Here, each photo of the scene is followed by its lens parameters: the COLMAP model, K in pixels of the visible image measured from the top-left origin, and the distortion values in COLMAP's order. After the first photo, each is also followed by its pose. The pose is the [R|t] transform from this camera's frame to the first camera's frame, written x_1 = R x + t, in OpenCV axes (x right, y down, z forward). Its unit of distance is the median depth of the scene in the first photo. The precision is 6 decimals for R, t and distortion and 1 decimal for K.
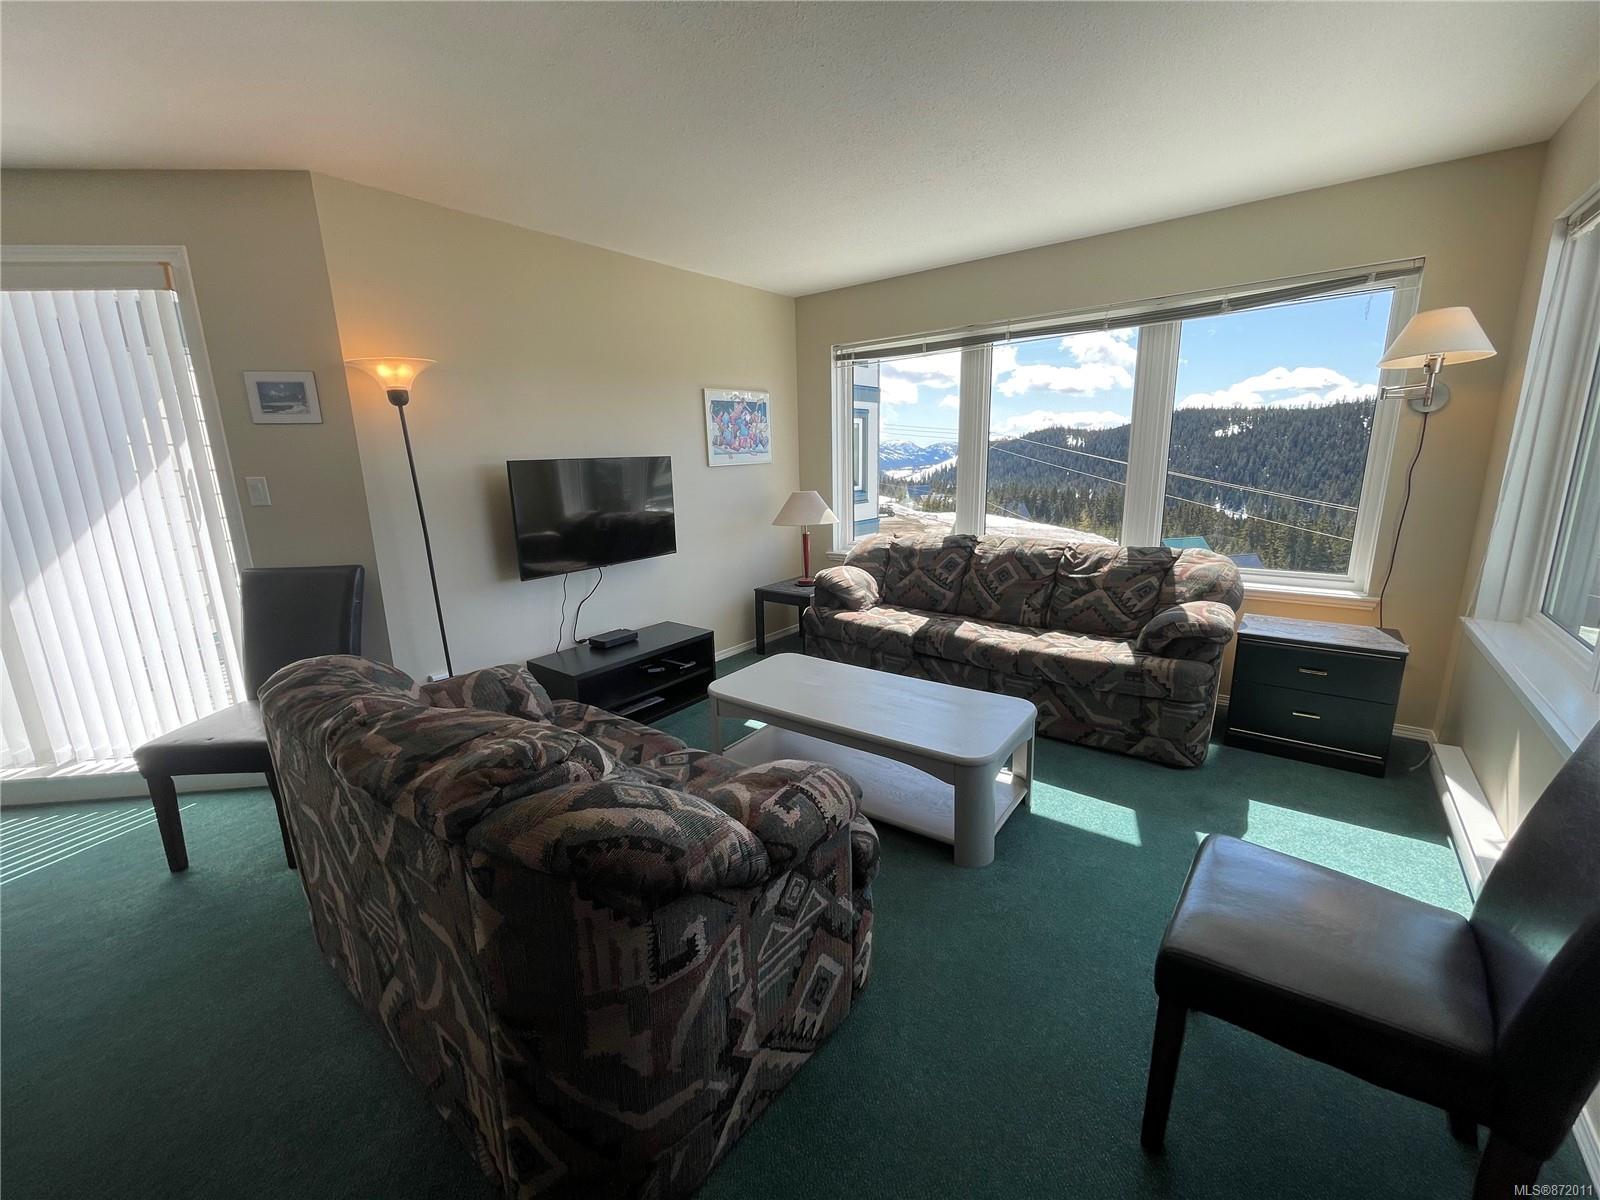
lens RADIAL K [[640.2, 0, 797.3], [0, 640.2, 600.6], [0, 0, 1]] dist [-0.007122, 0.001156]
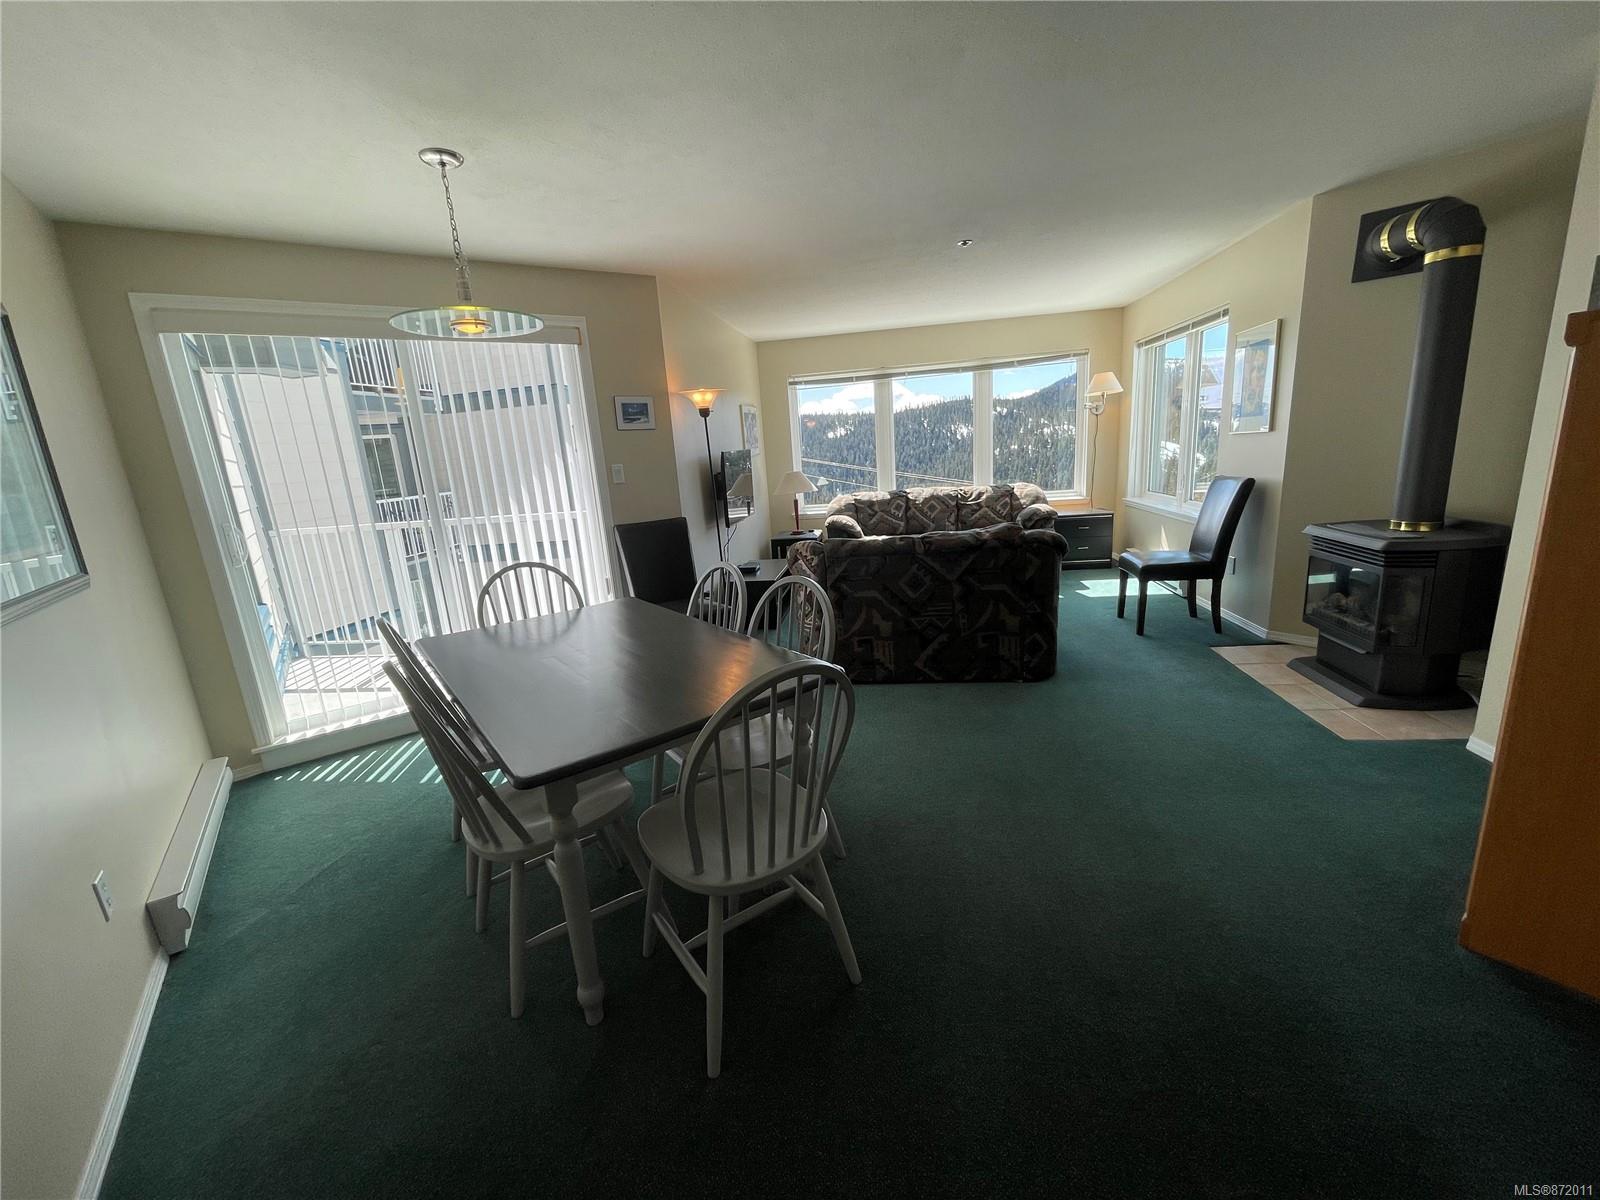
lens RADIAL K [[640.2, 0, 794.5], [0, 640.2, 600.4], [0, 0, 1]] dist [-0.007122, 0.001156]
pose [[0.868824, -0.148609, 0.472292, -0.968767], [0.154855, 0.987598, 0.025883, 0.118840], [-0.470282, 0.050649, 0.881062, -0.415353]]
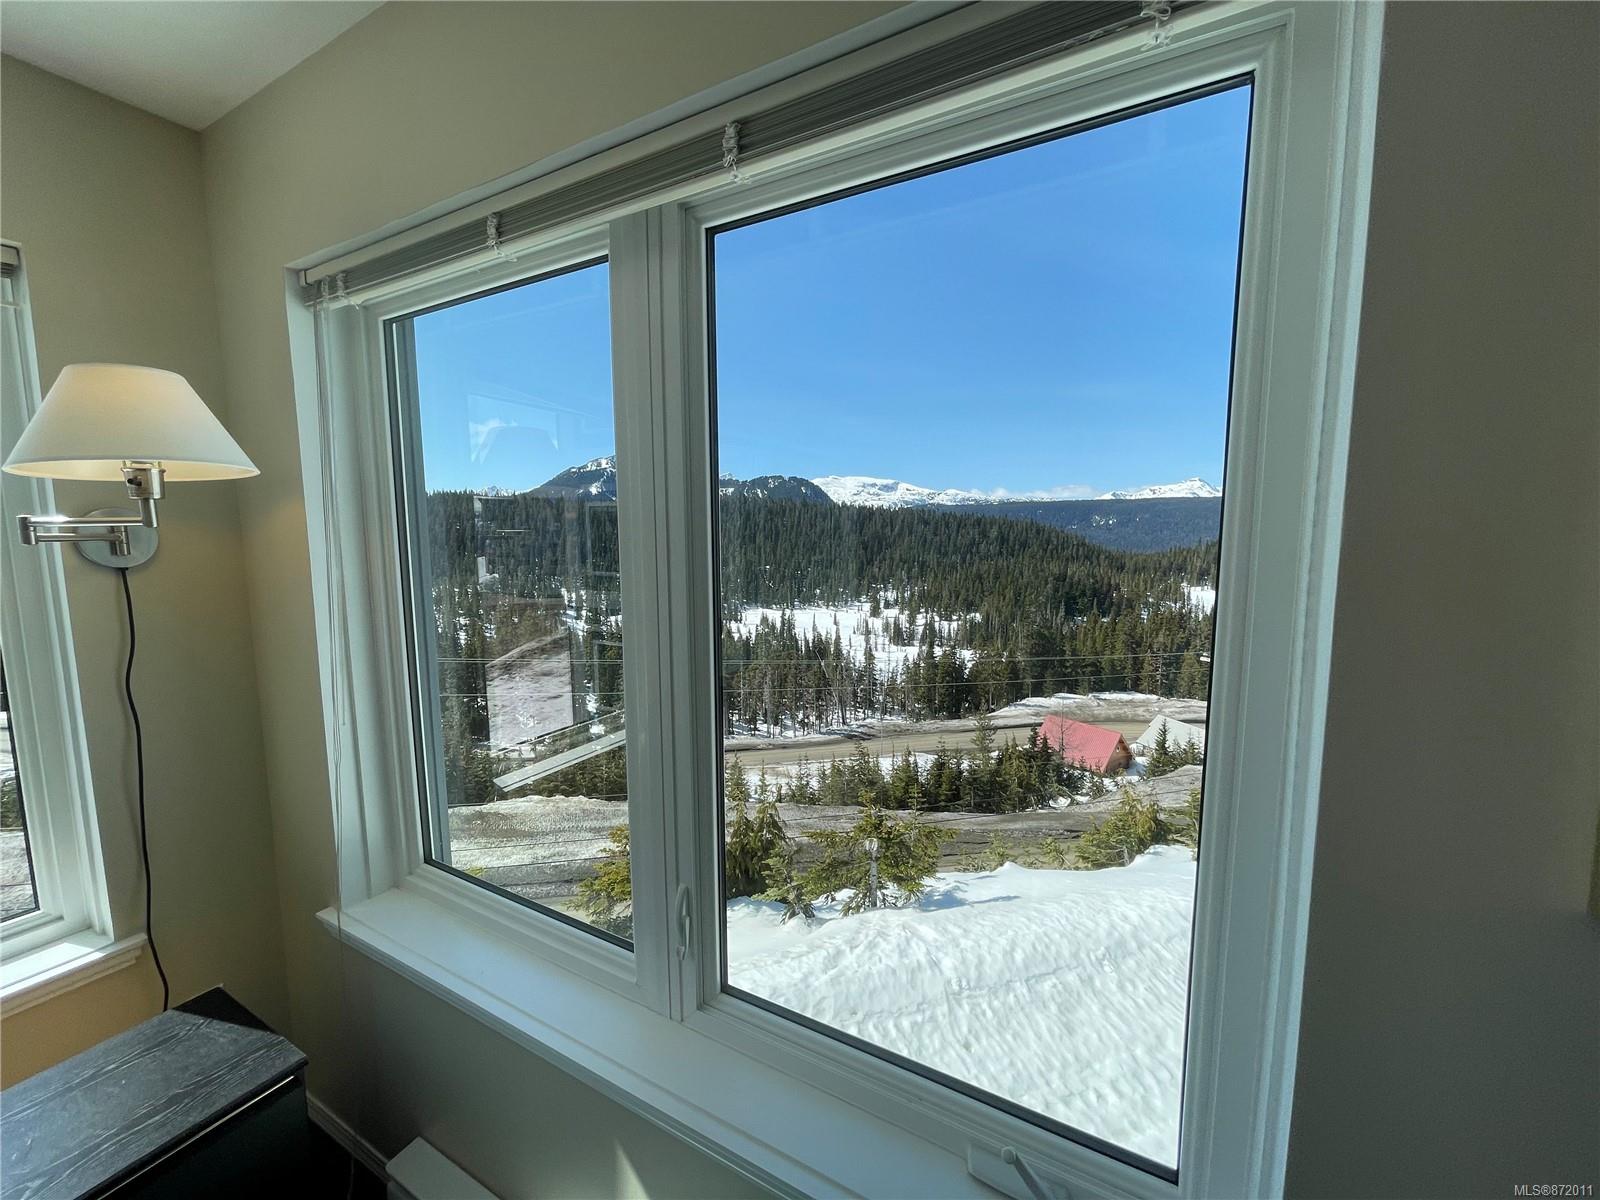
lens RADIAL K [[640.2, 0, 804.4], [0, 640.2, 600.2], [0, 0, 1]] dist [-0.007122, 0.001156]
pose [[-0.138132, -0.084560, 0.986797, 0.337823], [0.222120, 0.968324, 0.114069, -0.170316], [-0.965185, 0.234944, -0.114974, 0.445424]]
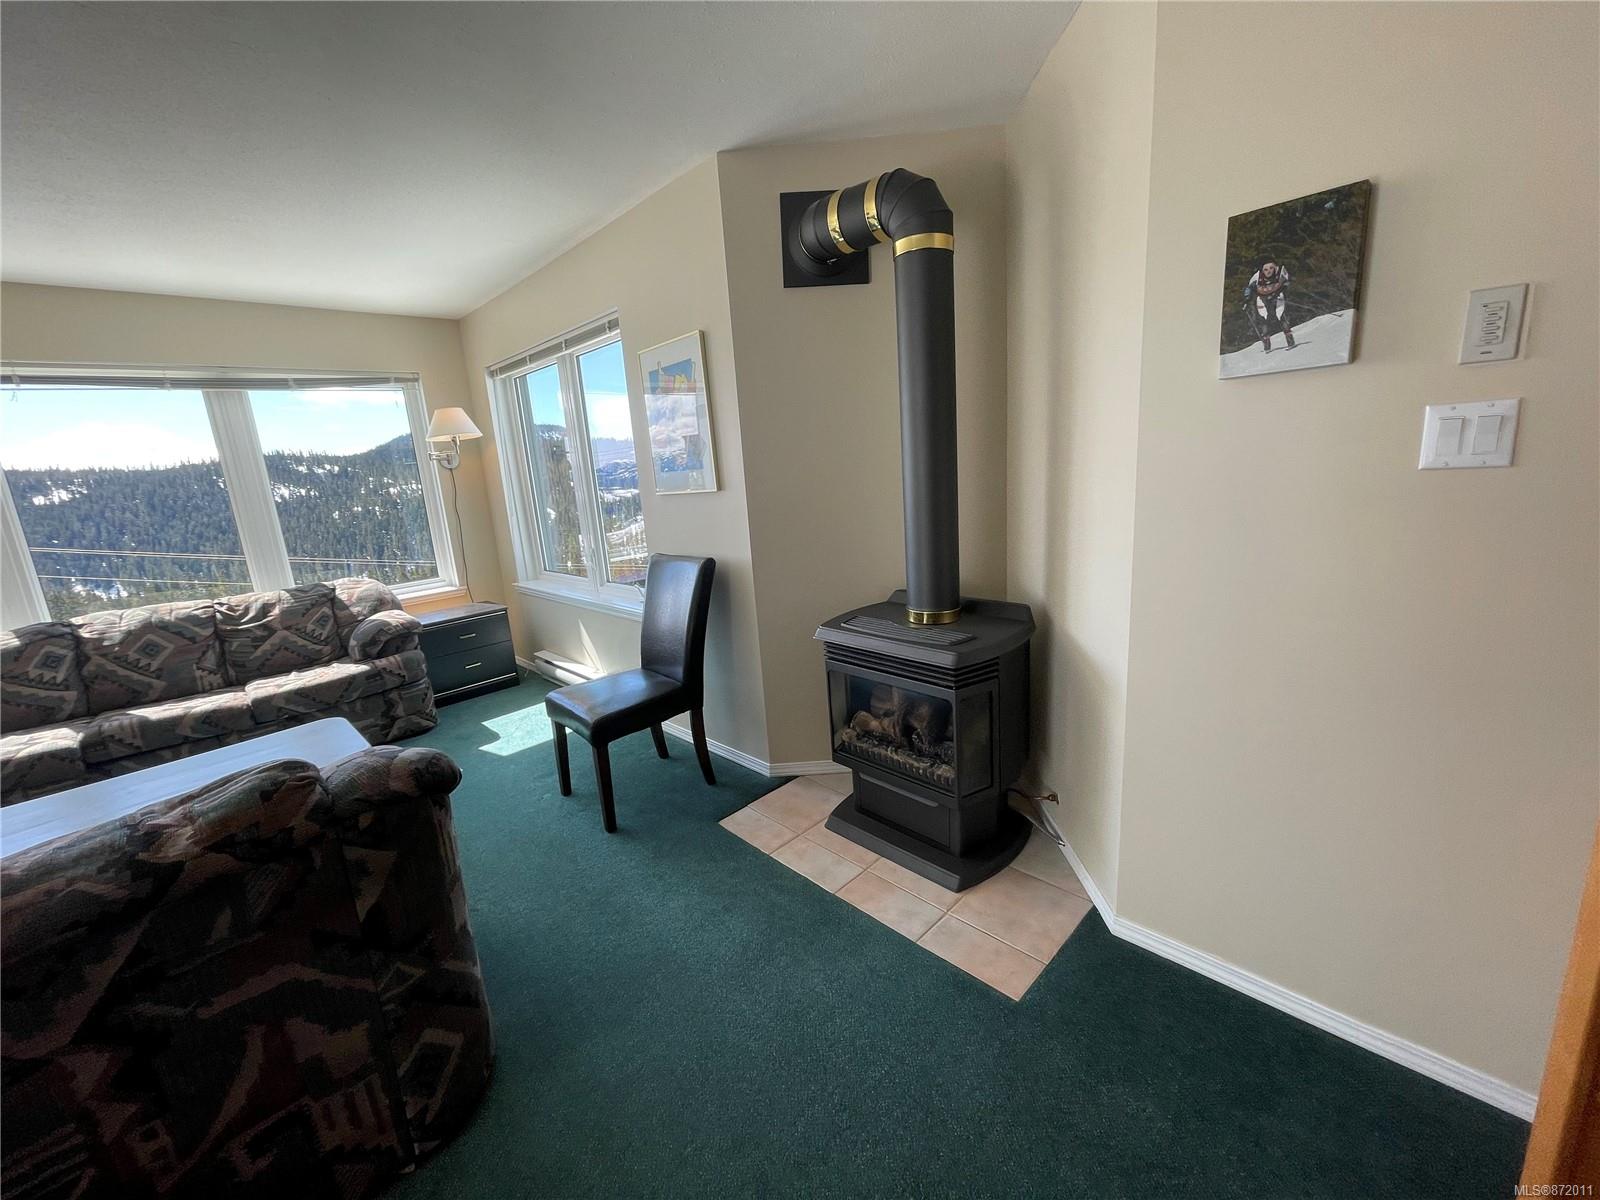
lens RADIAL K [[640.2, 0, 795.4], [0, 640.2, 599.2], [0, 0, 1]] dist [-0.007122, 0.001156]
pose [[0.132843, -0.195784, 0.971607, -0.435385], [0.284686, 0.946524, 0.151806, 0.016082], [-0.949371, 0.256437, 0.181477, -0.028996]]
